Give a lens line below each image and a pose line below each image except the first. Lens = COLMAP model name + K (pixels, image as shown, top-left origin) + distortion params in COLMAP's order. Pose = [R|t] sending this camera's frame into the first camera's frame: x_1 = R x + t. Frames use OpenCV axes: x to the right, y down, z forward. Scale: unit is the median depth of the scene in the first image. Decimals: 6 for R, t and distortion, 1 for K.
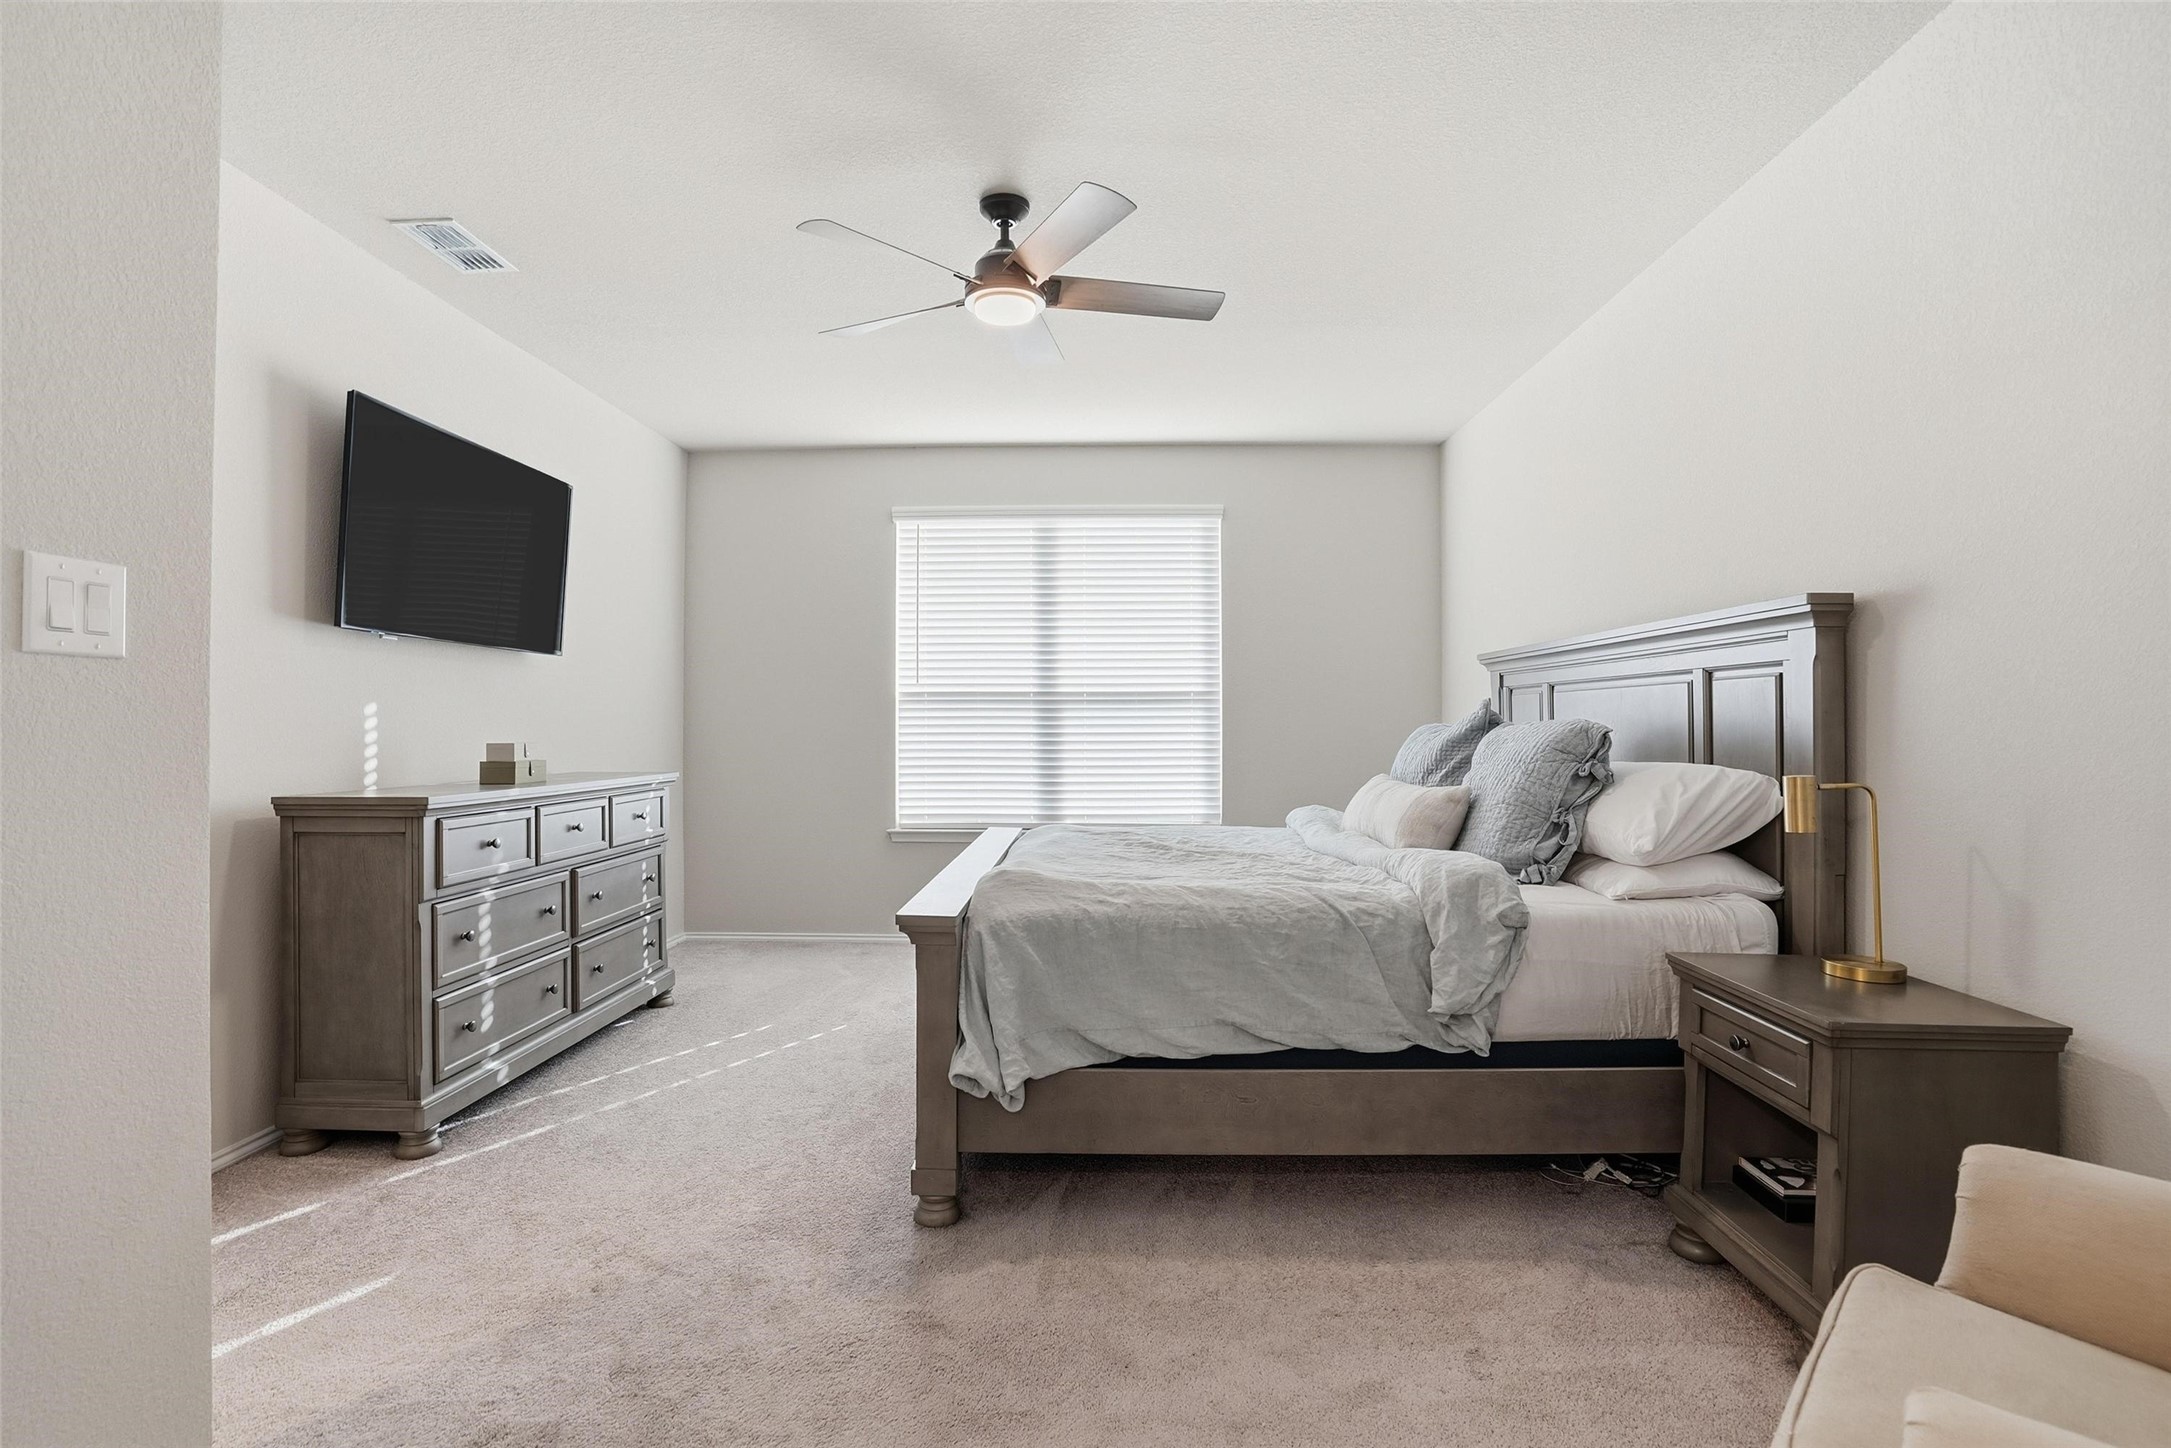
lens RADIAL K [[1023.0, 0, 1093.6], [0, 1023.0, 724.9], [0, 0, 1]] dist [-0.045141, 0.016363]
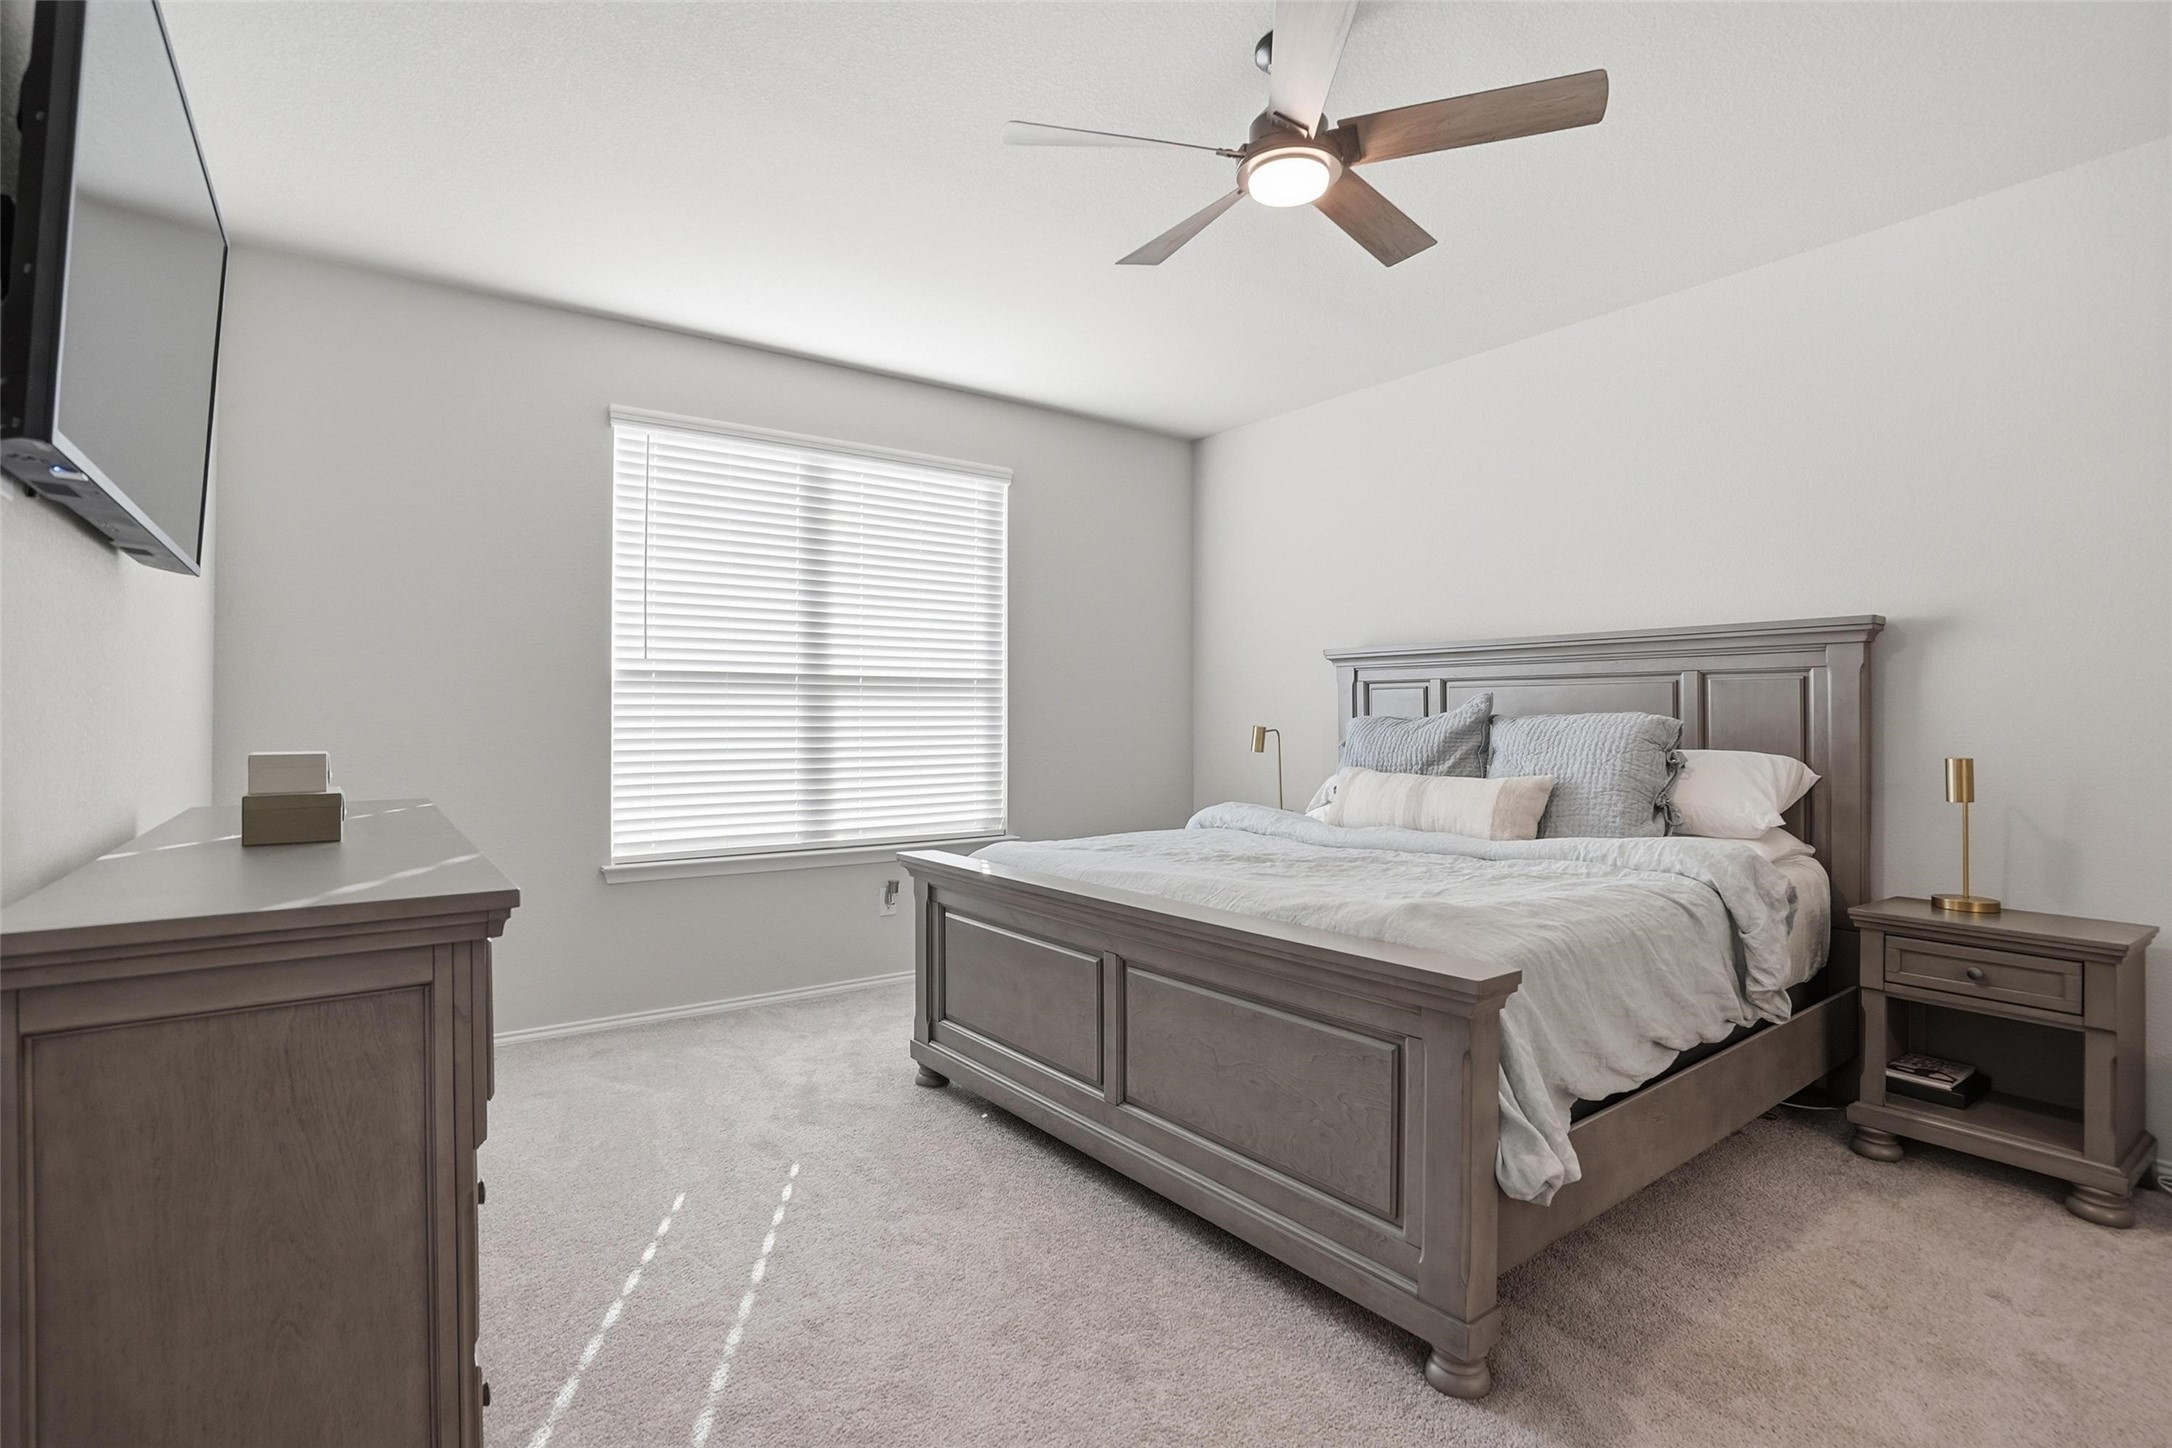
lens RADIAL K [[1023.4, 0, 1092.2], [0, 1023.4, 711.0], [0, 0, 1]] dist [-0.045141, 0.016363]
pose [[0.791805, 0.004310, 0.610759, -0.376742], [-0.001174, 0.999984, -0.005535, -0.000186], [-0.610773, 0.003666, 0.791797, 0.264542]]
